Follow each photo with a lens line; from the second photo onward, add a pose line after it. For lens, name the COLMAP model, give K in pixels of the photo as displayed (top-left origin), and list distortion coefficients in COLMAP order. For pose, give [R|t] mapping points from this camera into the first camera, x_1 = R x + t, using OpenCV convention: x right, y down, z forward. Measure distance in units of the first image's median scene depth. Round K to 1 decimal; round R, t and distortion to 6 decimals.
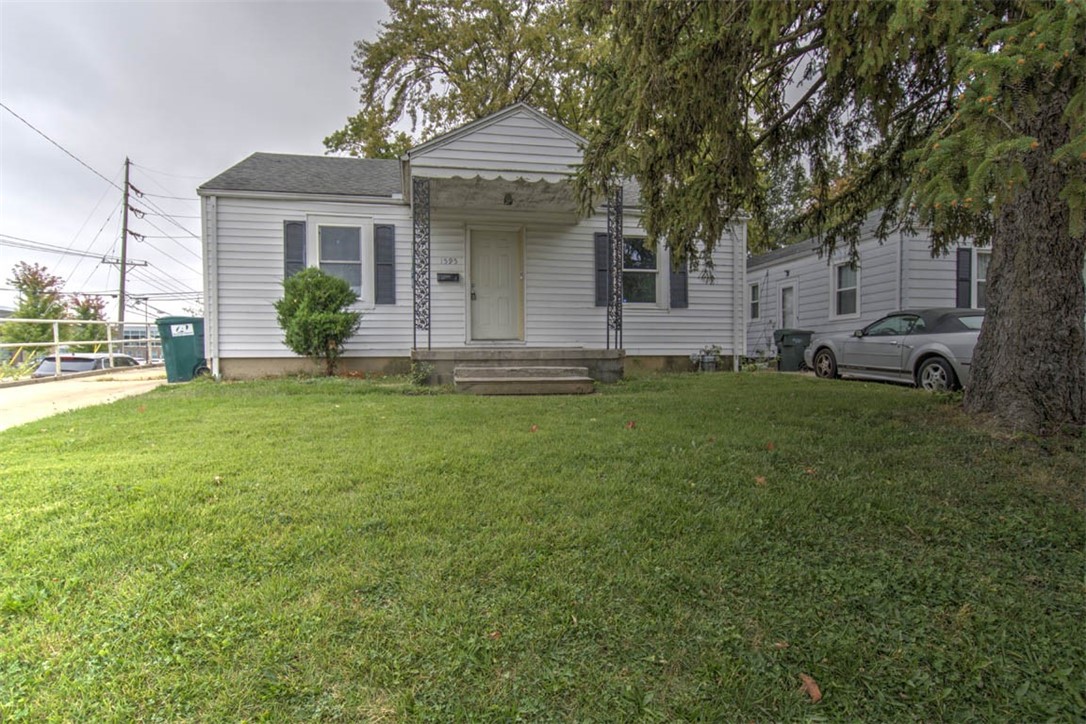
lens RADIAL K [[580.9, 0, 561.0], [0, 580.9, 363.0], [0, 0, 1]] dist [0.001487, 0.001420]
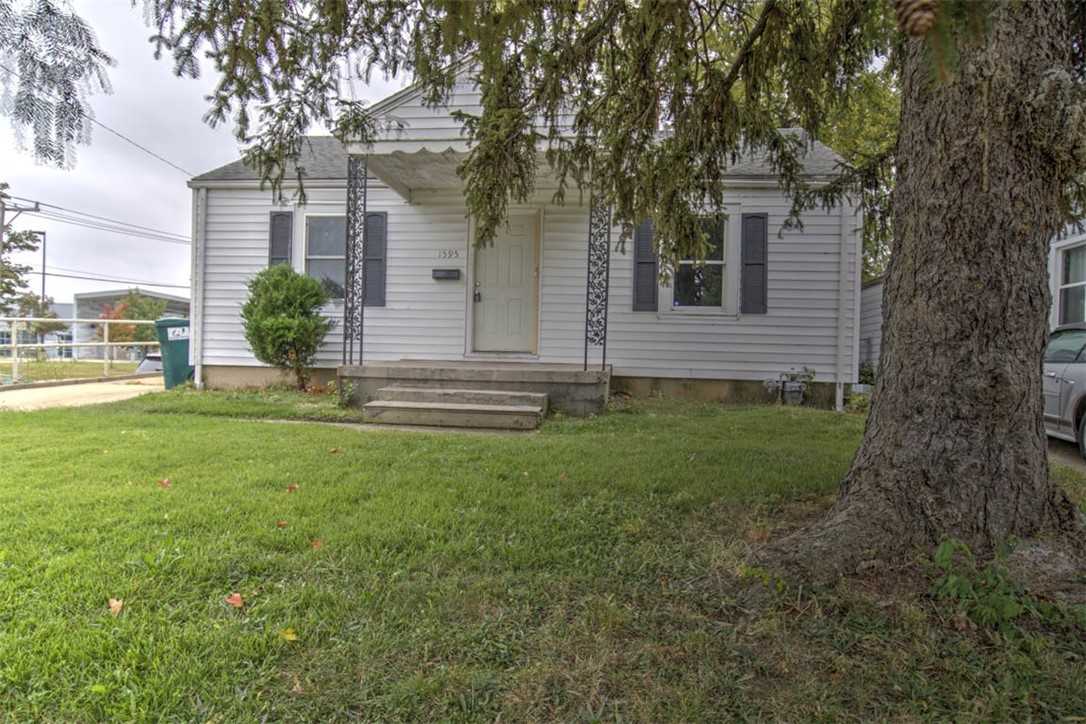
lens RADIAL K [[714.2, 0, 550.2], [0, 714.2, 362.5], [0, 0, 1]] dist [0.007811, 0.000296]
pose [[0.951519, 0.029424, -0.306180, 0.267454], [-0.034207, 0.999362, -0.010268, -0.019433], [0.305683, 0.020244, 0.951918, 0.098879]]
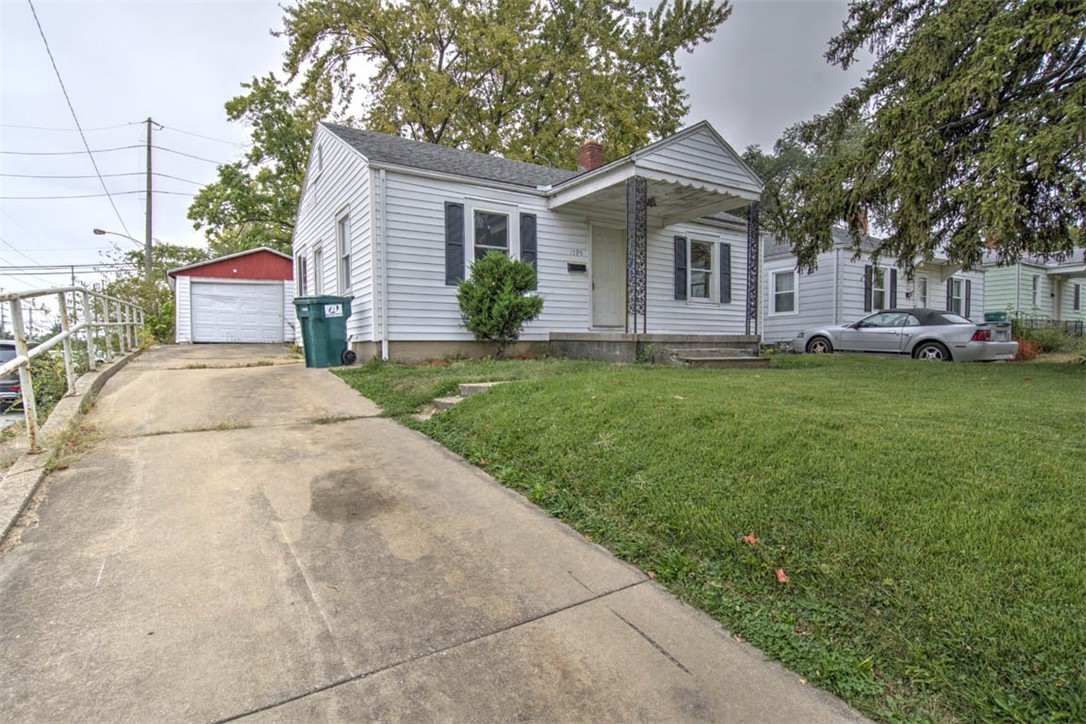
lens RADIAL K [[580.9, 0, 538.2], [0, 580.9, 361.7], [0, 0, 1]] dist [0.001487, 0.001420]
pose [[0.928744, -0.007524, 0.370645, -0.695039], [0.006776, 0.999972, 0.003319, 0.023699], [-0.370659, -0.000571, 0.928769, 0.028664]]
